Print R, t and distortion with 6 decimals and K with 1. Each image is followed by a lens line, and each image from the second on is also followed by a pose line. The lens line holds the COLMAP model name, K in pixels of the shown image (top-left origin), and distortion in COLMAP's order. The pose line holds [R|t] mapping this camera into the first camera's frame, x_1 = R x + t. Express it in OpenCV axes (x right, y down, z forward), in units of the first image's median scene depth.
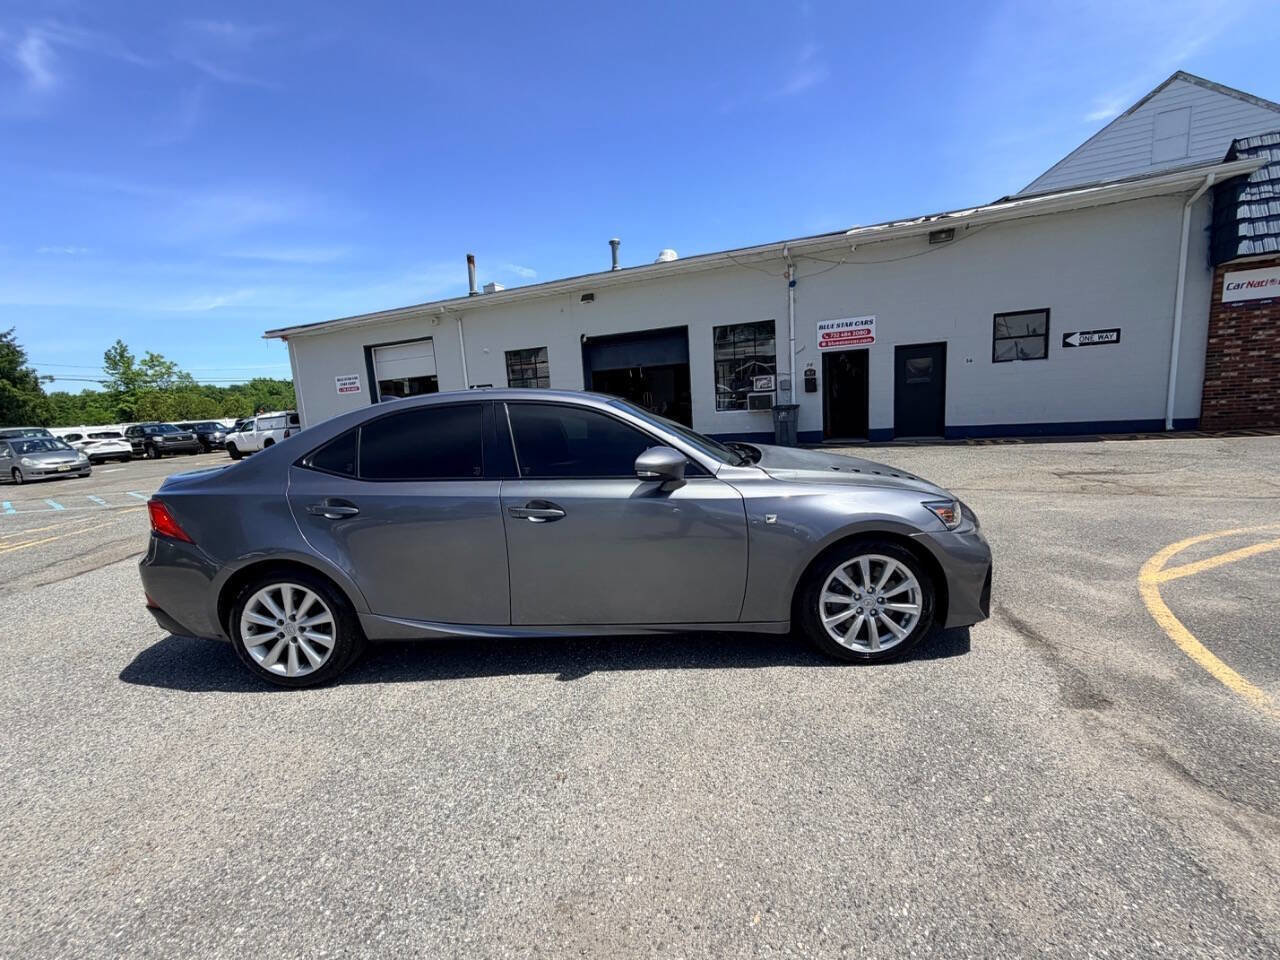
lens RADIAL K [[538.9, 0, 642.3], [0, 538.9, 482.4], [0, 0, 1]] dist [0.000951, -0.000412]
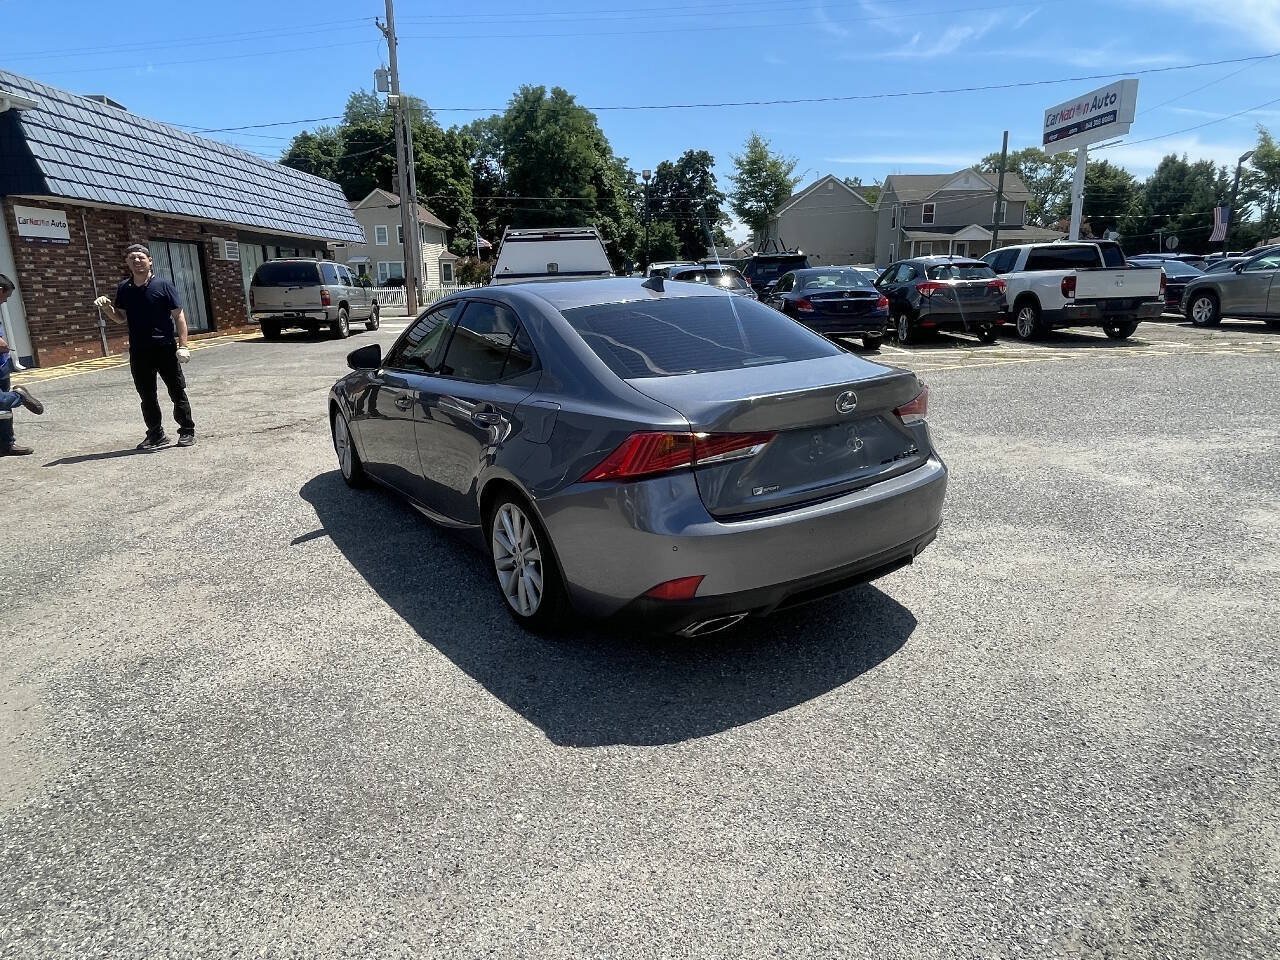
lens RADIAL K [[763.4, 0, 630.9], [0, 763.4, 478.3], [0, 0, 1]] dist [-0.005443, 0.001343]
pose [[-0.419913, -0.156997, 0.893882, -0.525314], [0.183279, 0.949962, 0.252945, -0.049242], [-0.888865, 0.270045, -0.370127, 0.502768]]
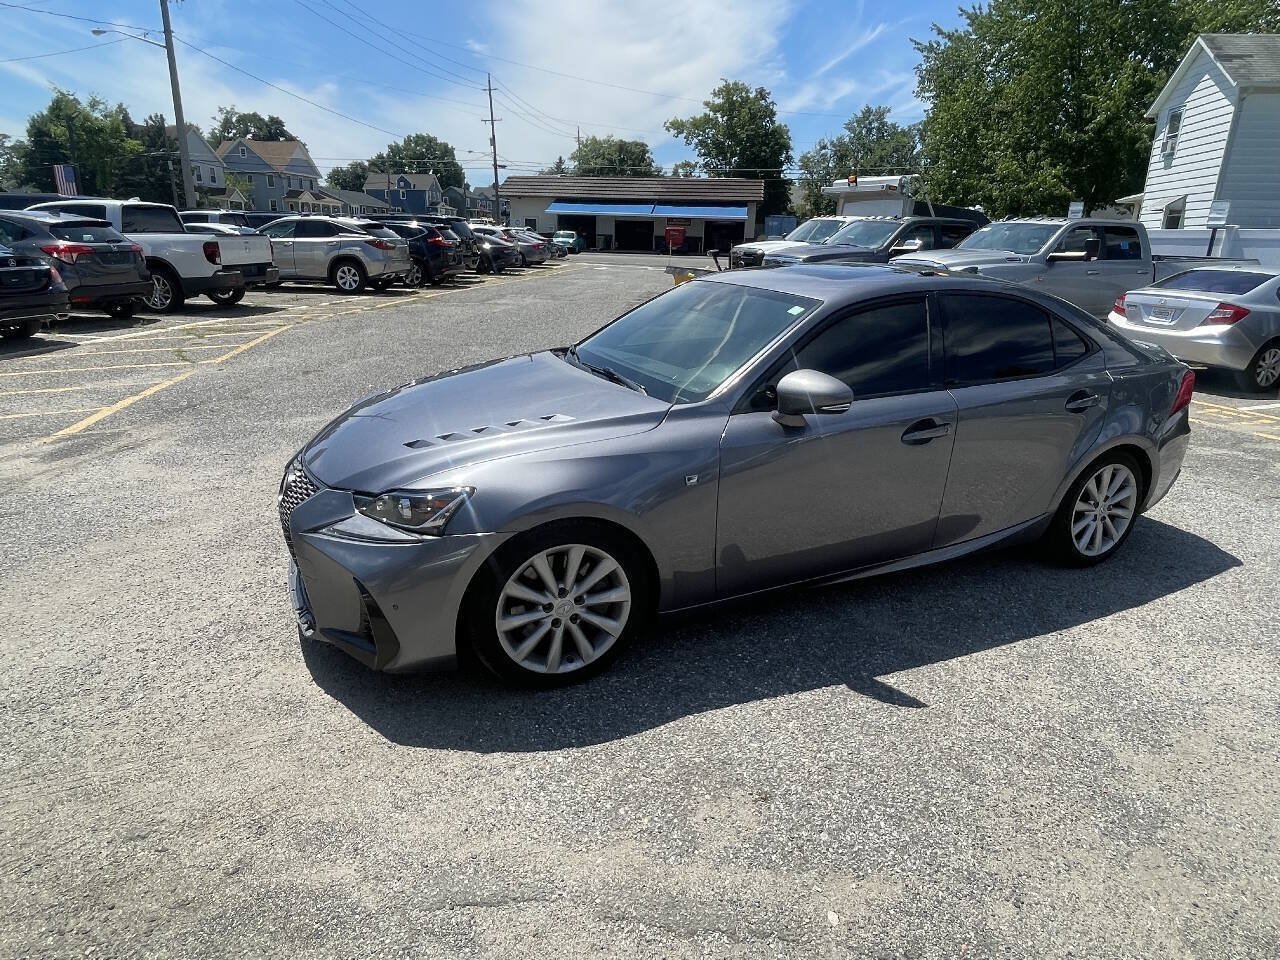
lens RADIAL K [[763.4, 0, 643.9], [0, 763.4, 476.0], [0, 0, 1]] dist [-0.005443, 0.001343]
pose [[-0.957559, 0.120640, -0.261775, -0.027209], [-0.008789, 0.895552, 0.444870, -0.112608], [0.288103, 0.428290, -0.856484, 0.652888]]
